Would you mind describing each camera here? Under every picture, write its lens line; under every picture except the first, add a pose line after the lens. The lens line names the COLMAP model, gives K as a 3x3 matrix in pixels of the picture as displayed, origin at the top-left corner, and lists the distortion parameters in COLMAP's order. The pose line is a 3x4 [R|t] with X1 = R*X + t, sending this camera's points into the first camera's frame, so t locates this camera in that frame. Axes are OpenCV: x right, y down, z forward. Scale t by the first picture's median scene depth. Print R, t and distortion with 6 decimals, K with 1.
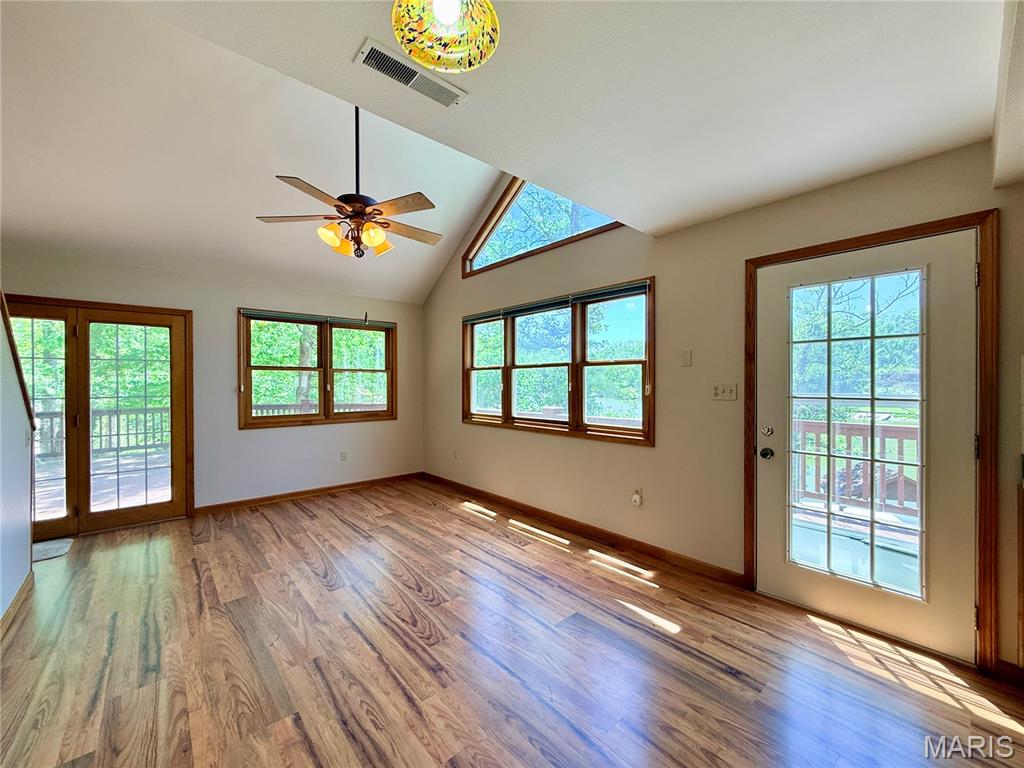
lens RADIAL K [[407.9, 0, 511.5], [0, 407.9, 383.4], [0, 0, 1]] dist [-0.002633, 0.000711]
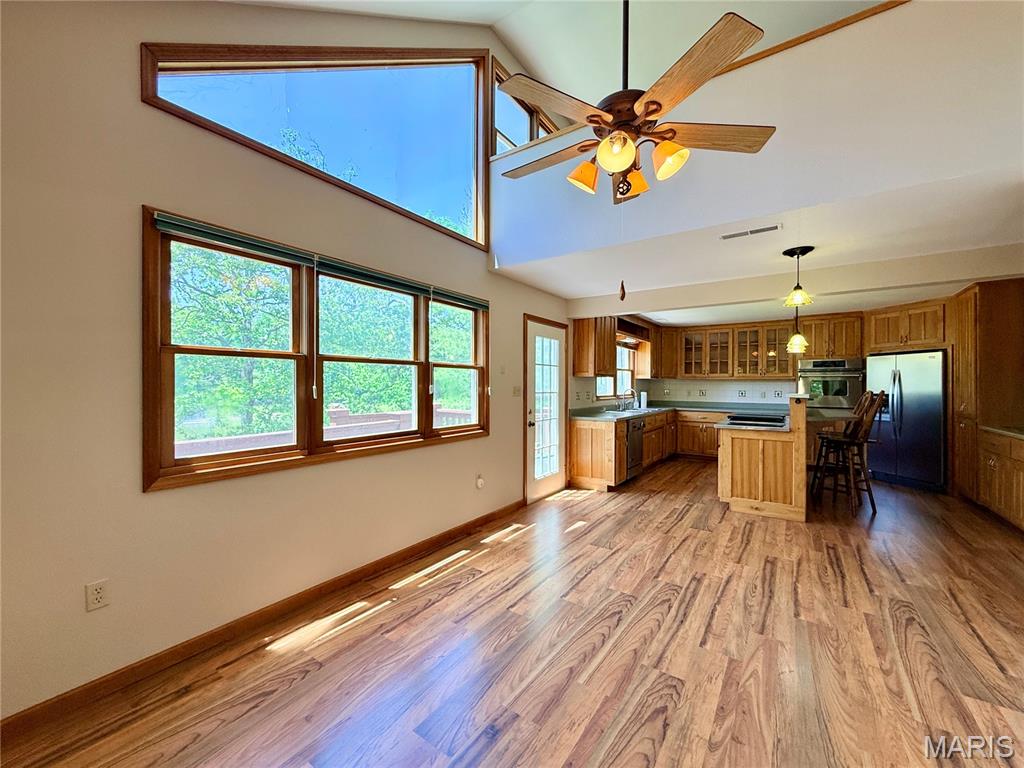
lens RADIAL K [[407.9, 0, 508.2], [0, 407.9, 383.7], [0, 0, 1]] dist [-0.002633, 0.000711]
pose [[-0.236756, 0.000975, 0.971569, -0.933047], [-0.002328, 0.999996, -0.001571, -0.003360], [-0.971566, -0.002634, -0.236753, 1.289745]]
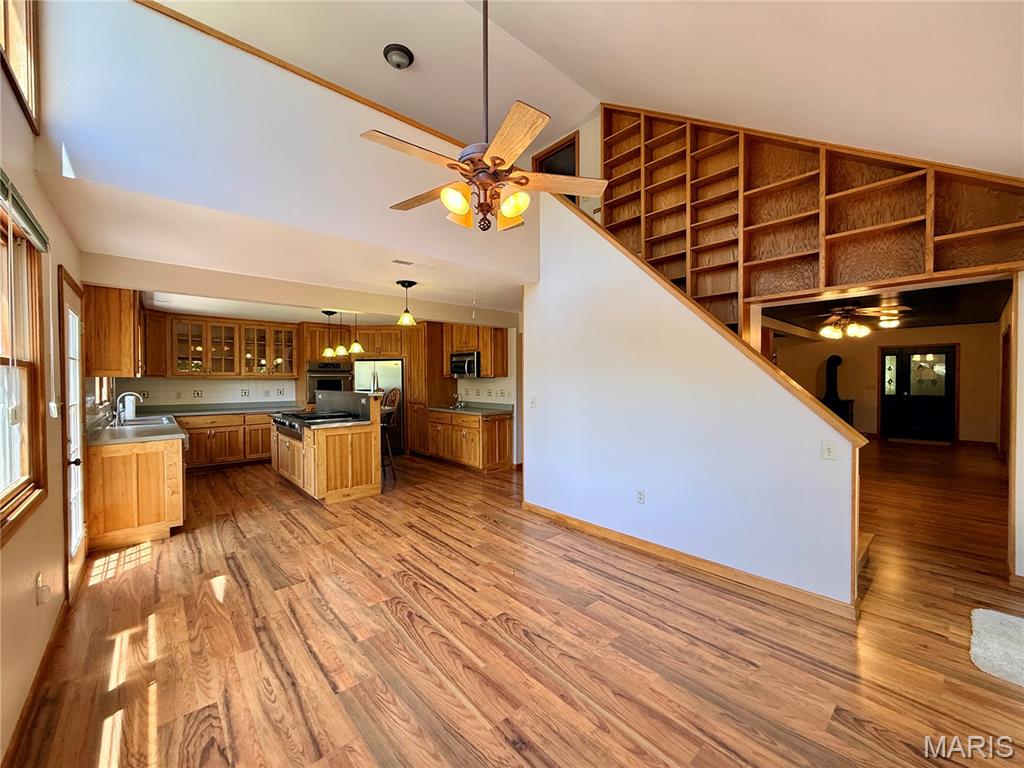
lens RADIAL K [[407.9, 0, 510.4], [0, 407.9, 386.1], [0, 0, 1]] dist [-0.002633, 0.000711]
pose [[-0.999992, 0.003784, -0.000910, -0.404762], [0.003766, 0.999818, 0.018709, -0.030139], [0.000981, 0.018705, -0.999825, 1.705949]]
